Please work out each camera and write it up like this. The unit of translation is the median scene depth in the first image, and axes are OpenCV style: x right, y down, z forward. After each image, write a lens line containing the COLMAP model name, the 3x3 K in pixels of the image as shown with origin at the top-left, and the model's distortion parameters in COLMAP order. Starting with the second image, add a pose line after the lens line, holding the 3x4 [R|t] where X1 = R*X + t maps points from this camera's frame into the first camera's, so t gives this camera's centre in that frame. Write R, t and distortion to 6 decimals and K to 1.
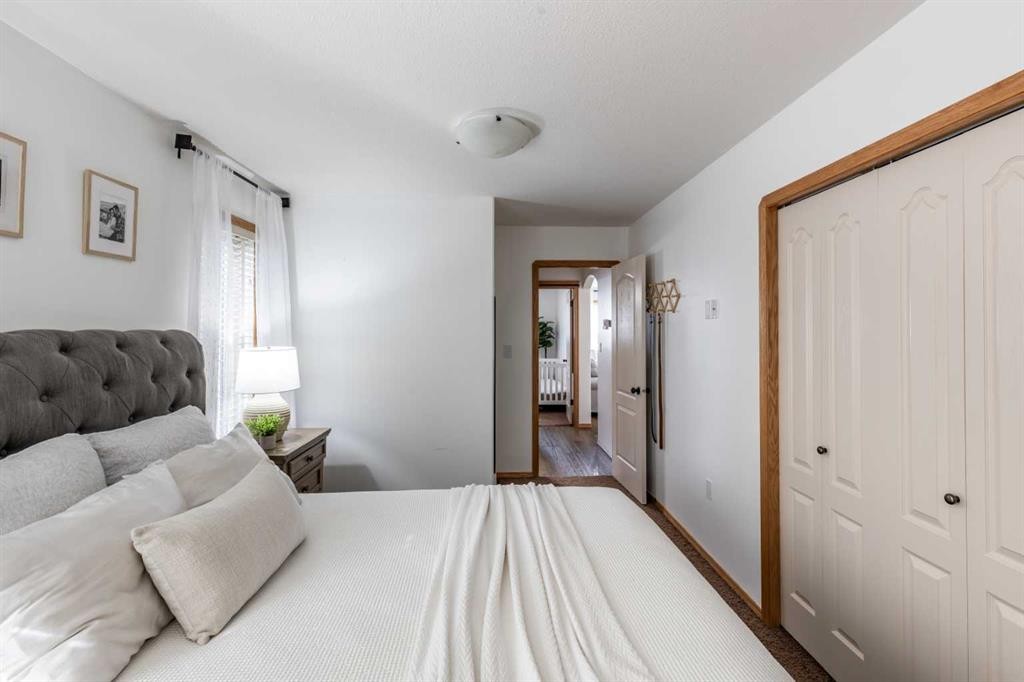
lens RADIAL K [[461.6, 0, 516.5], [0, 461.6, 328.8], [0, 0, 1]] dist [-0.000996, -0.000400]
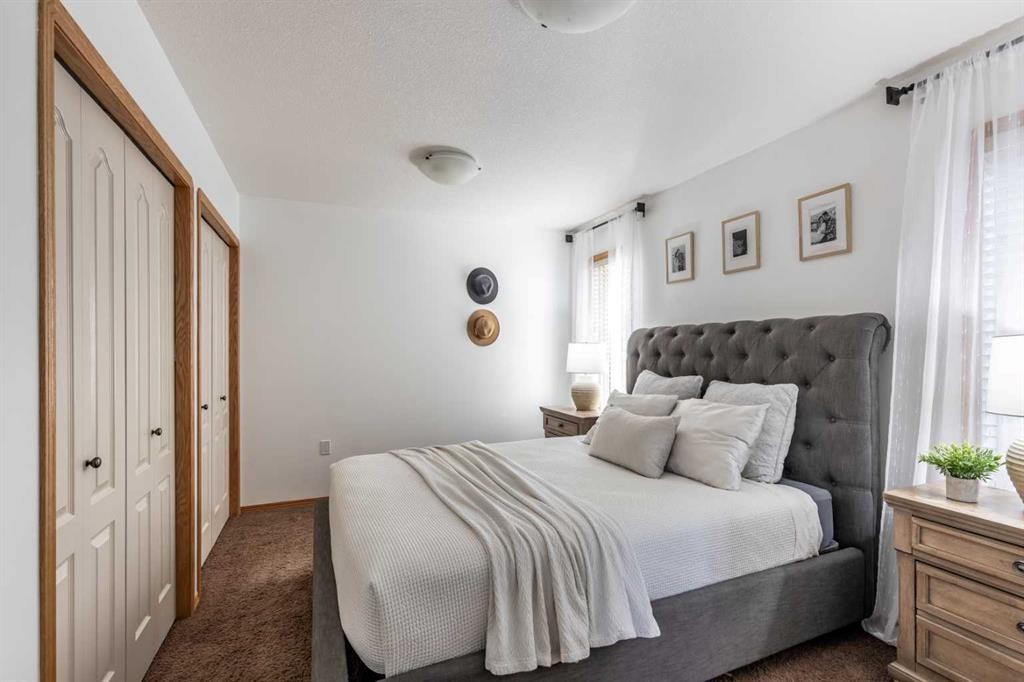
lens RADIAL K [[461.6, 0, 516.5], [0, 461.6, 328.8], [0, 0, 1]] dist [-0.000996, -0.000400]
pose [[-0.941203, 0.002742, -0.337832, 0.282995], [0.010313, 0.999734, -0.020617, 0.049365], [0.337685, -0.022889, -0.940981, 1.843778]]
